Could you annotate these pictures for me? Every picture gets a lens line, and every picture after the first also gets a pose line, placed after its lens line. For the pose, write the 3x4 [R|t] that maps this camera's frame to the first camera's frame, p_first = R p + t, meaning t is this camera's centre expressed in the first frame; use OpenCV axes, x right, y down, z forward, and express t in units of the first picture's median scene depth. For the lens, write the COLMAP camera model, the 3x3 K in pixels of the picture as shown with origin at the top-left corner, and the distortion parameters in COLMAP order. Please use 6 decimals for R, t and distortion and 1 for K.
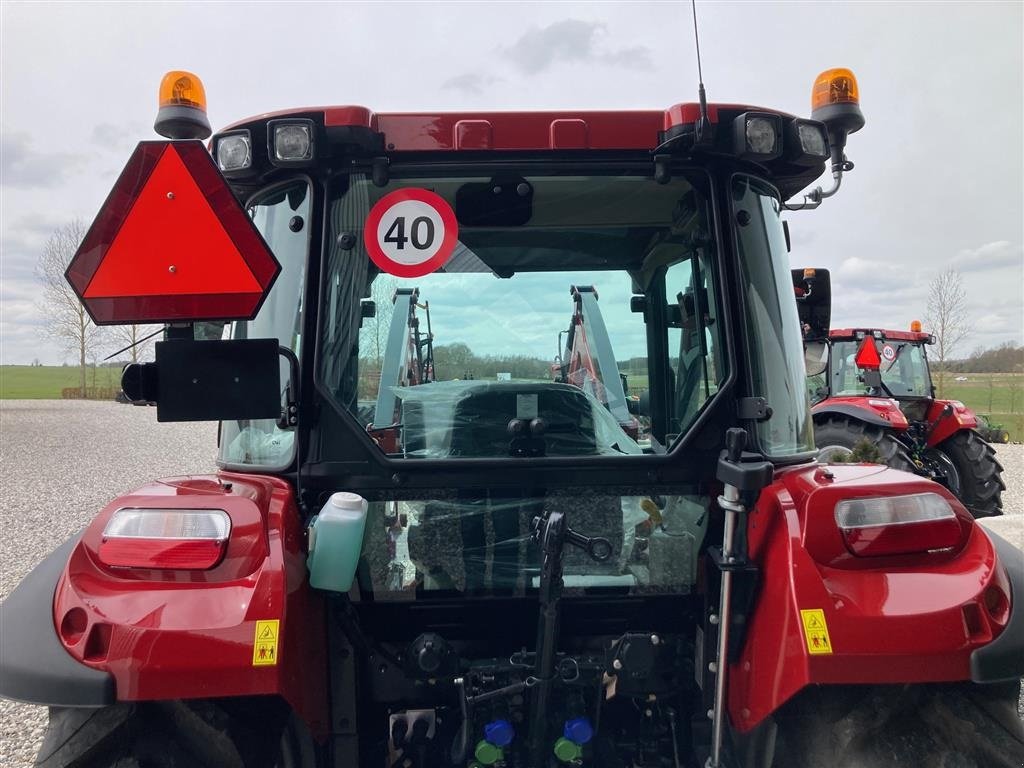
lens RADIAL K [[810.7, 0, 501.7], [0, 810.7, 387.0], [0, 0, 1]] dist [0.015160, -0.004192]
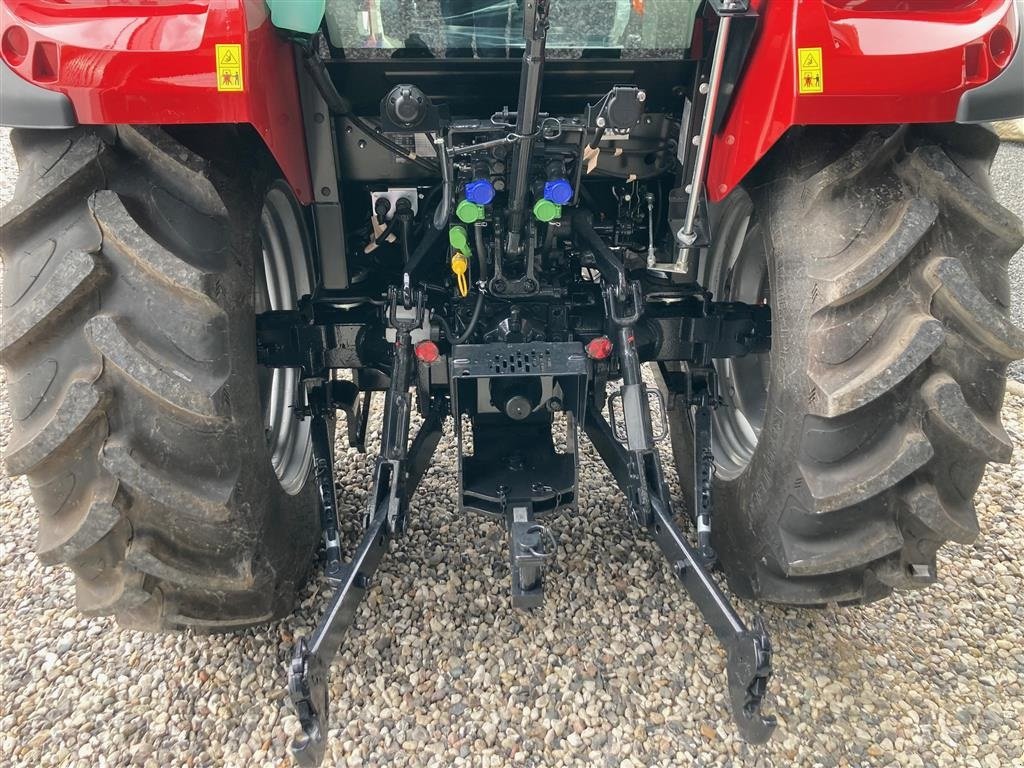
lens RADIAL K [[820.2, 0, 518.9], [0, 820.2, 381.8], [0, 0, 1]] dist [0.017906, -0.003110]
pose [[0.999192, 0.006244, 0.039699, 0.005966], [-0.024057, 0.884236, 0.466421, 0.139717], [-0.032191, -0.466999, 0.883671, -0.013036]]
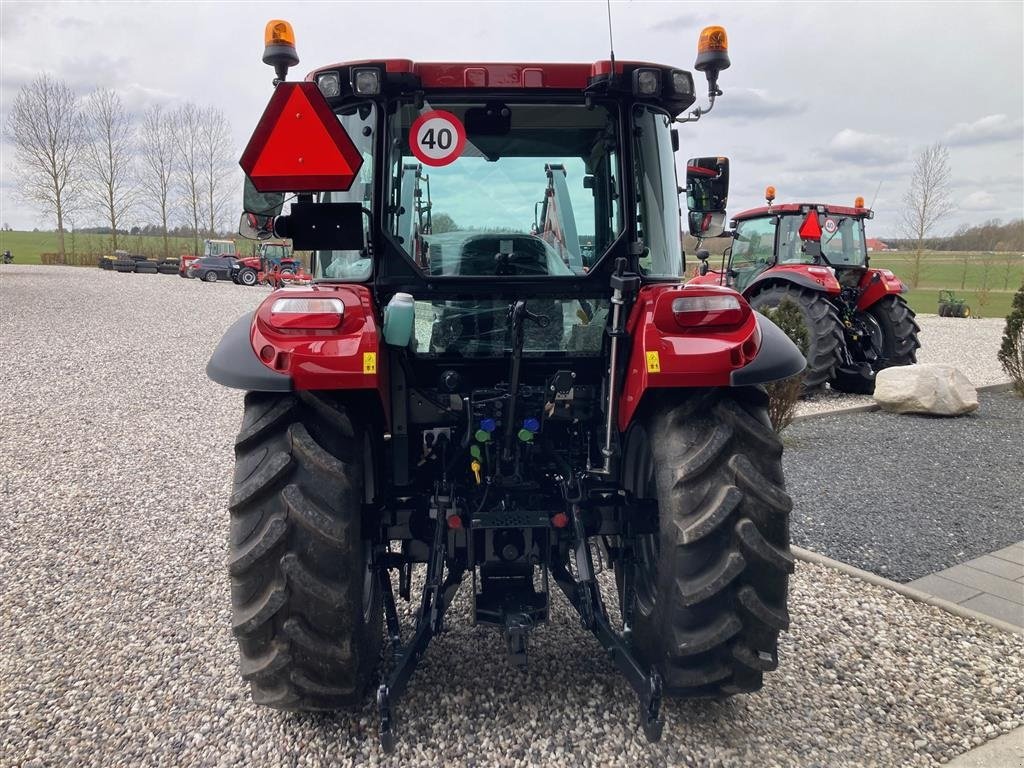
lens RADIAL K [[810.7, 0, 501.7], [0, 810.7, 387.0], [0, 0, 1]] dist [0.015160, -0.004192]
pose [[0.999712, 0.009727, 0.021946, -0.011696], [-0.013009, 0.987872, 0.154726, 0.051592], [-0.020175, -0.154967, 0.987714, -0.699912]]
